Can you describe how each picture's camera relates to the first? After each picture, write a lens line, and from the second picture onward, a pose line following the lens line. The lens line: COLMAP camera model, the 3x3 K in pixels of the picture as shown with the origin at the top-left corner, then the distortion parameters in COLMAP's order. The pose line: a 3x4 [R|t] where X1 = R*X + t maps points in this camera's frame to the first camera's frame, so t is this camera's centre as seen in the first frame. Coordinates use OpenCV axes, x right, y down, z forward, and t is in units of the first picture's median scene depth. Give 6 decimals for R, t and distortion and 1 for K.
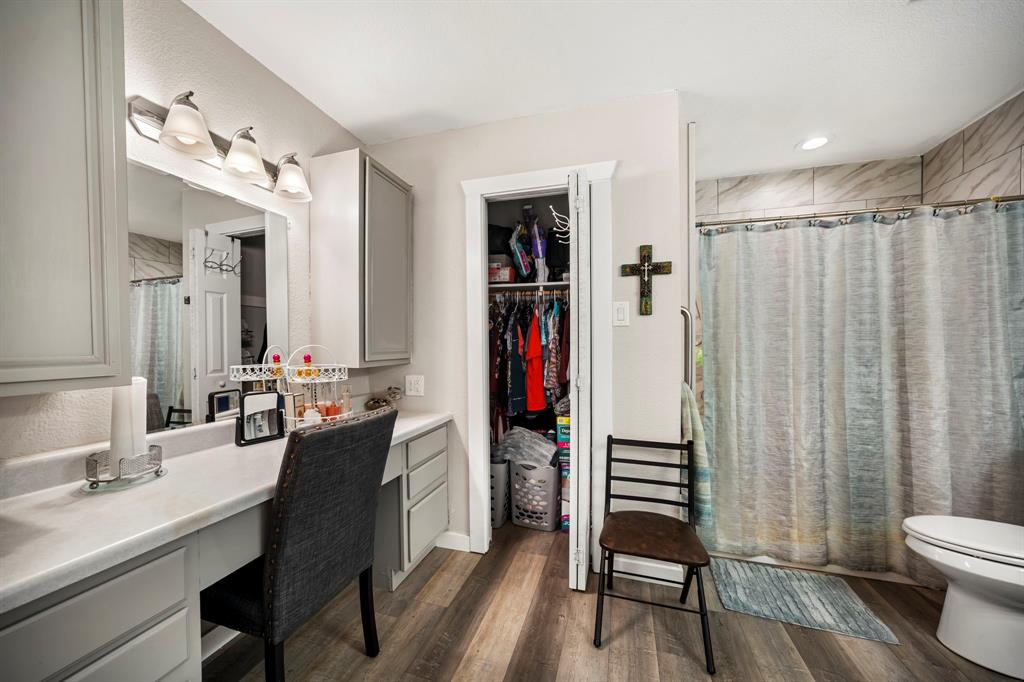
lens RADIAL K [[365.3, 0, 510.8], [0, 365.3, 329.2], [0, 0, 1]] dist [-0.017119, 0.000327]
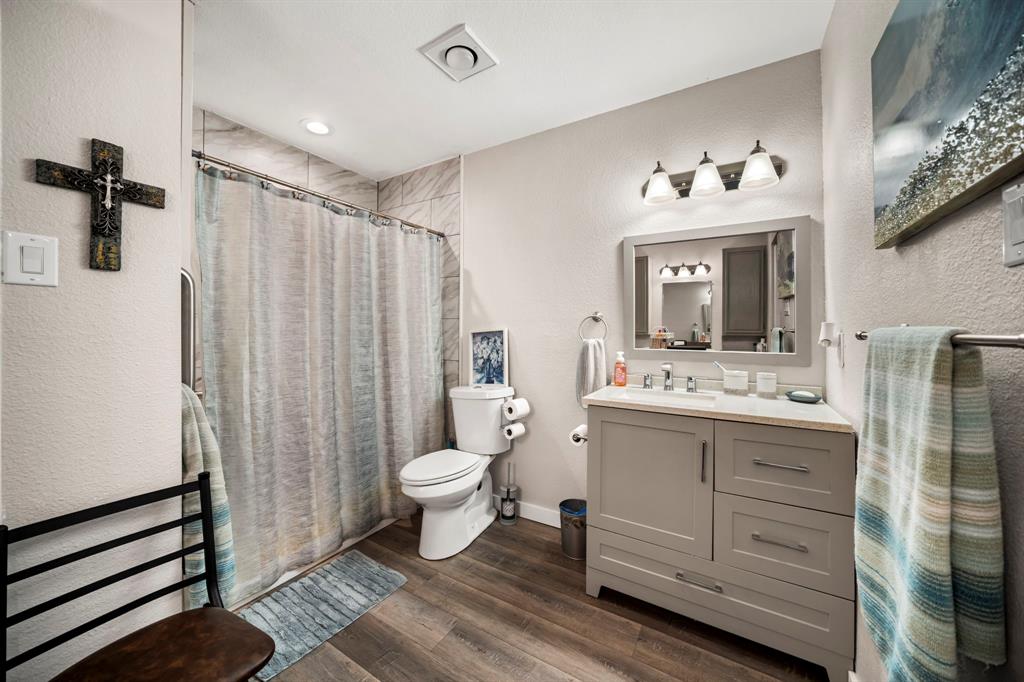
lens RADIAL K [[365.3, 0, 510.8], [0, 365.3, 329.2], [0, 0, 1]] dist [-0.017119, 0.000327]
pose [[0.251406, 0.003566, 0.967875, 0.006468], [-0.048476, 0.998785, 0.008911, 0.014758], [-0.966667, -0.049159, 0.251274, 0.277200]]
